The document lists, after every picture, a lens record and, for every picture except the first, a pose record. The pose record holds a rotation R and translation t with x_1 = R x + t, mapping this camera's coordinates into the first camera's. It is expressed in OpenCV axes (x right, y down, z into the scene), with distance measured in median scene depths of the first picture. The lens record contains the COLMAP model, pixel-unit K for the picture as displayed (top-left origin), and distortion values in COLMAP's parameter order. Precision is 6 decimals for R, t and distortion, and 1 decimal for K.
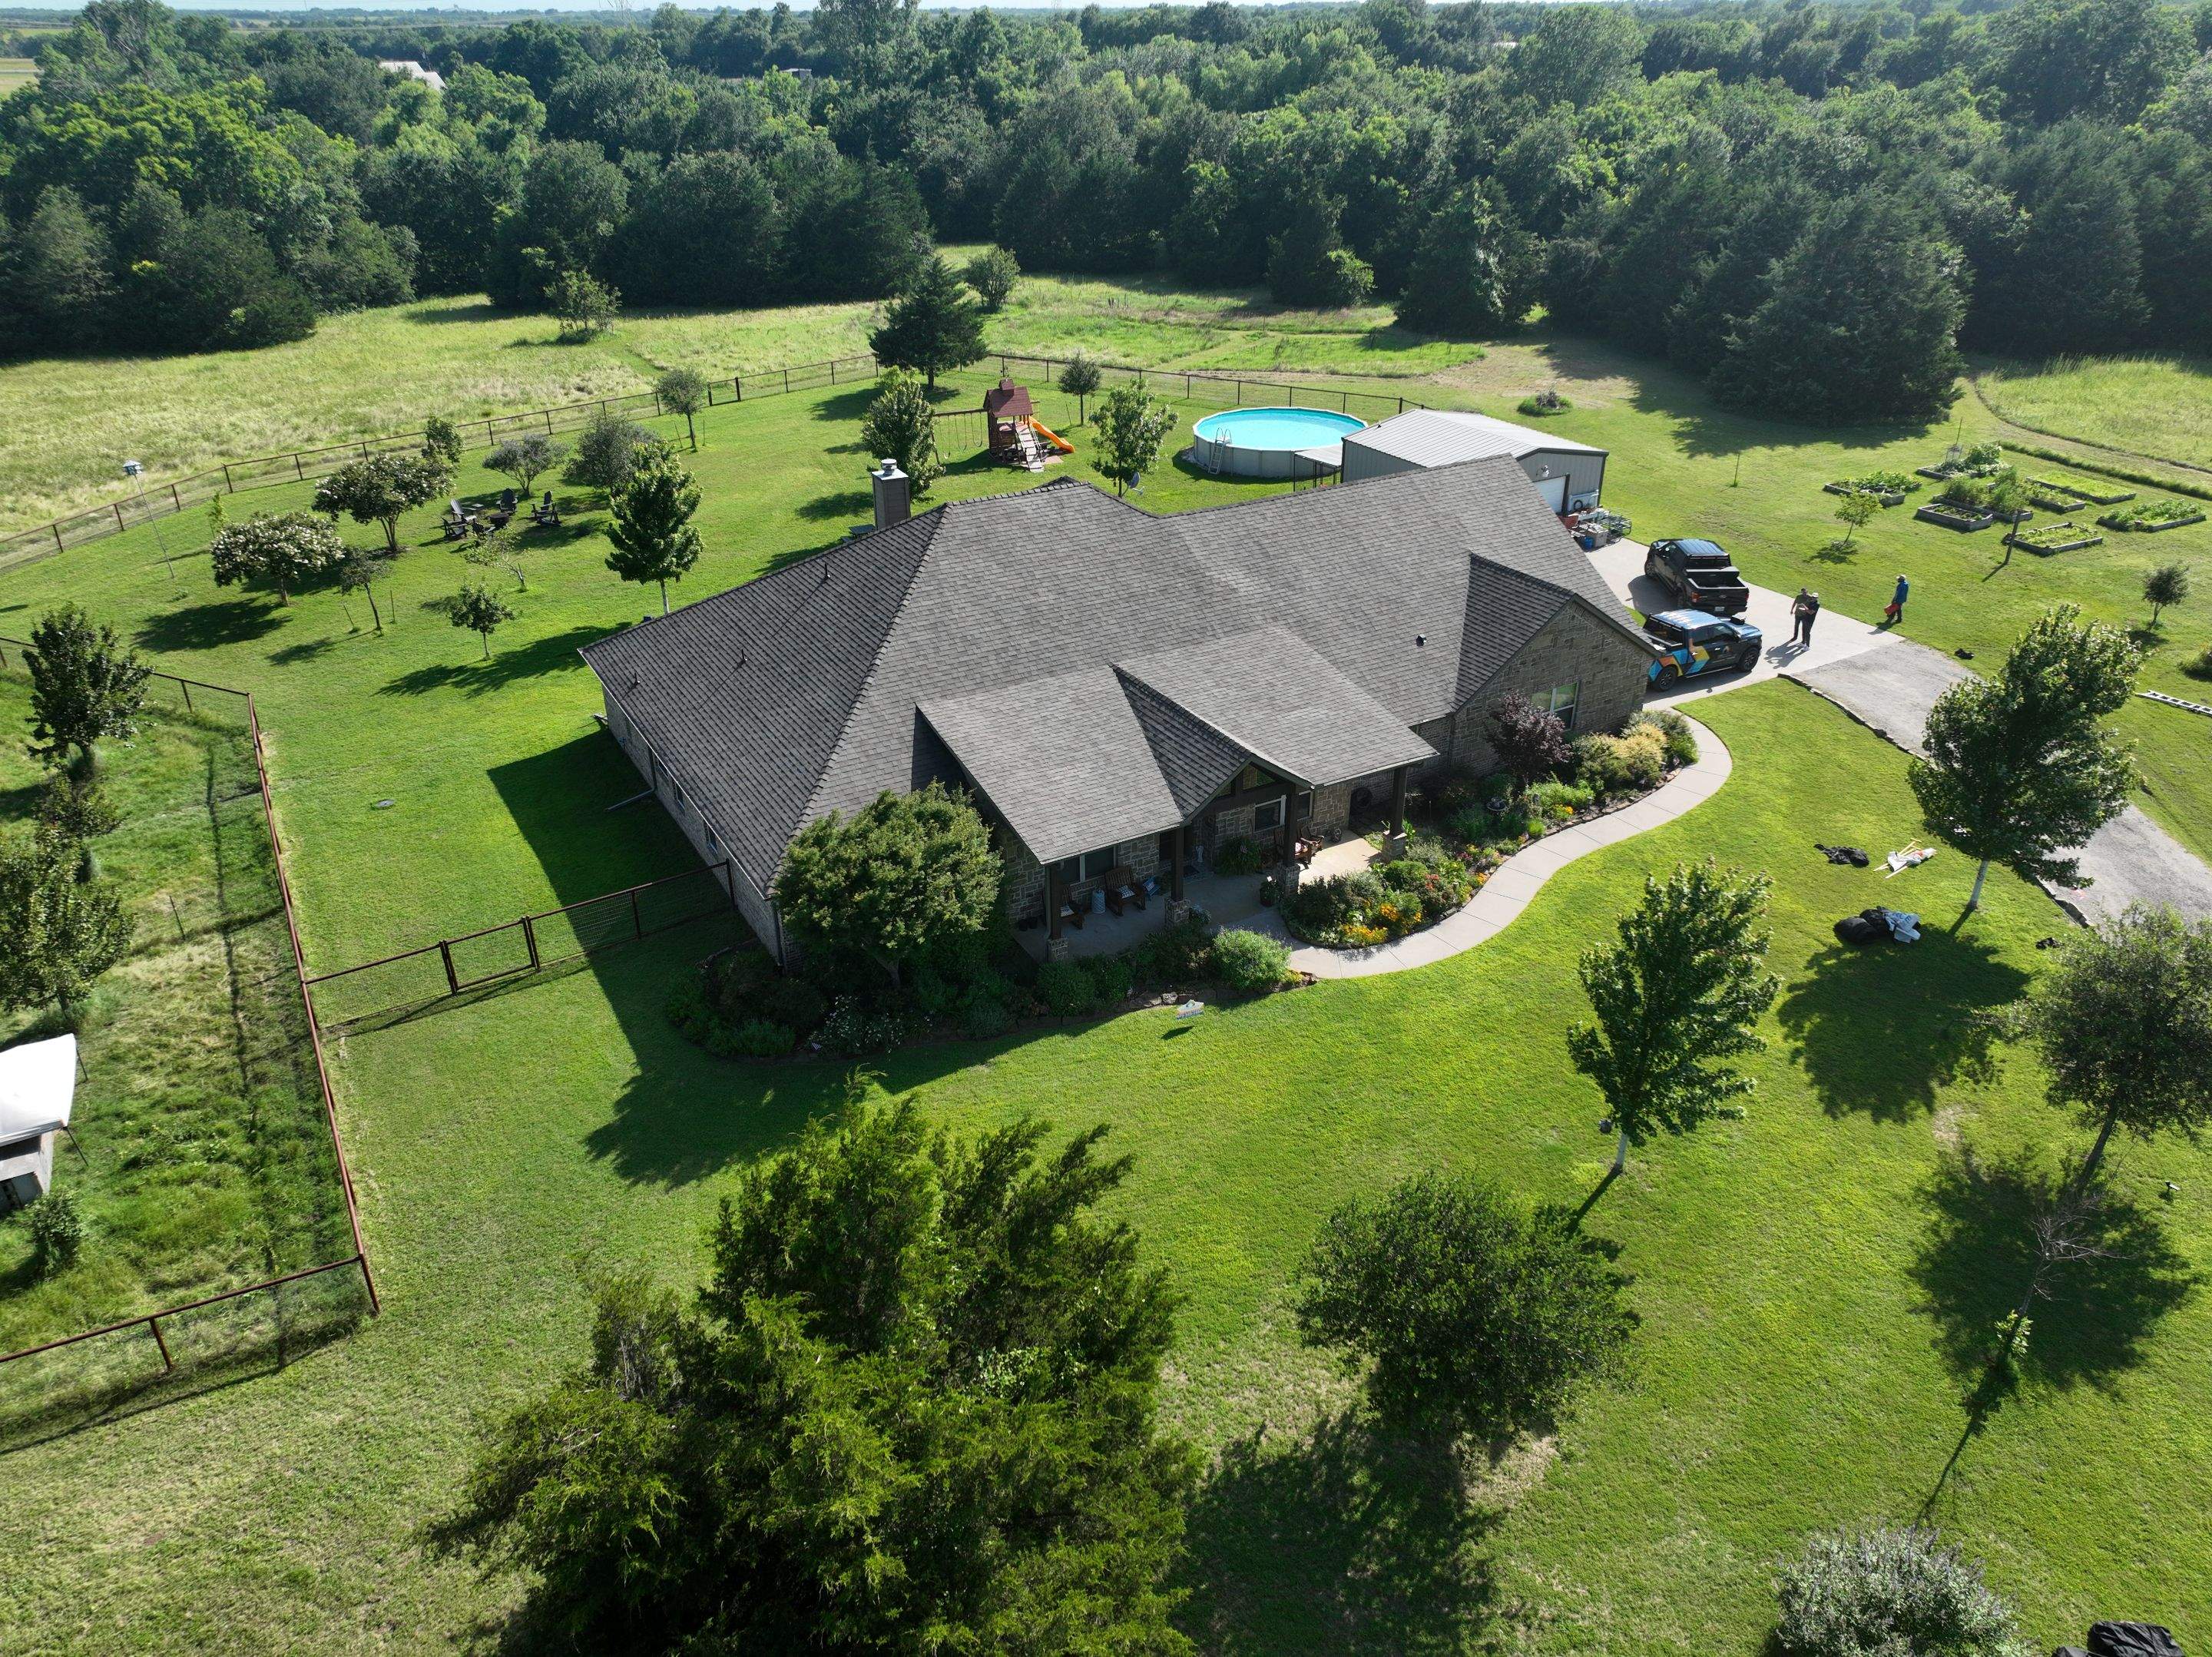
lens RADIAL K [[1554.4, 0, 1106.1], [0, 1554.4, 827.6], [0, 0, 1]] dist [0.013797, 0.004004]
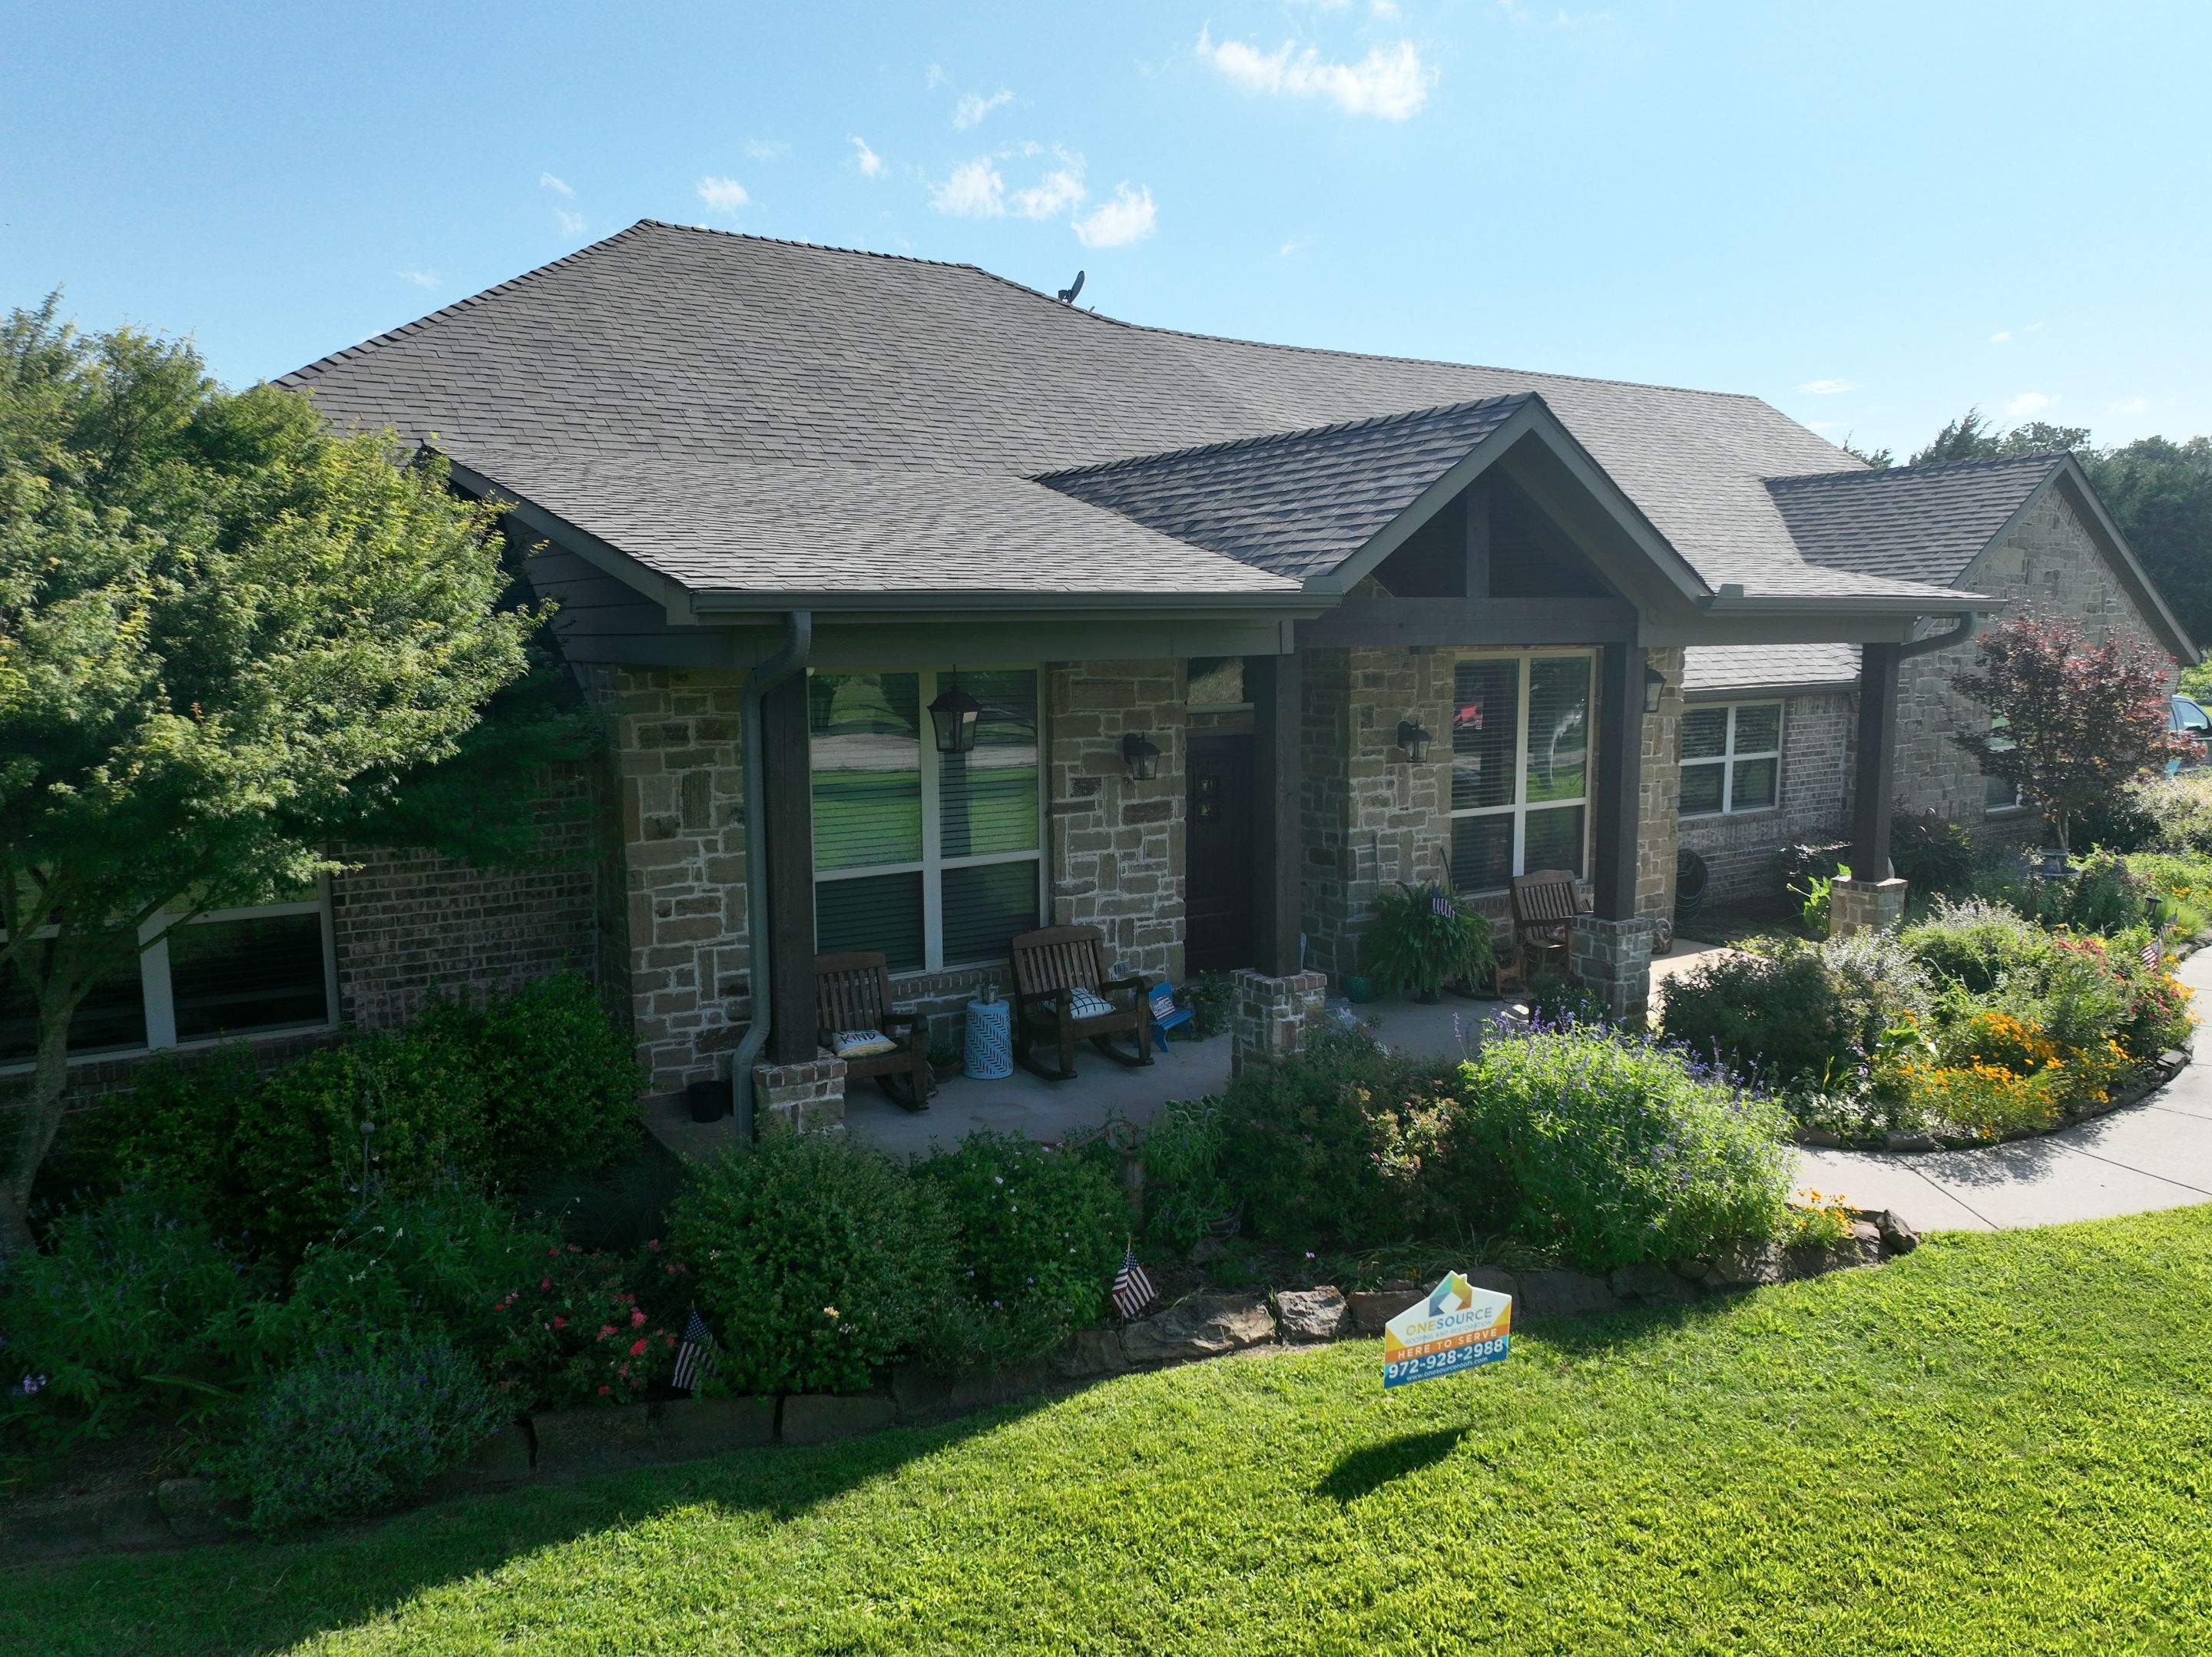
lens RADIAL K [[1554.4, 0, 1118.5], [0, 1554.4, 831.0], [0, 0, 1]] dist [0.013797, 0.004004]
pose [[0.998197, -0.003407, 0.059927, 0.002027], [0.023439, 0.941251, -0.336895, 0.118351], [-0.055259, 0.337692, 0.939633, 0.772719]]
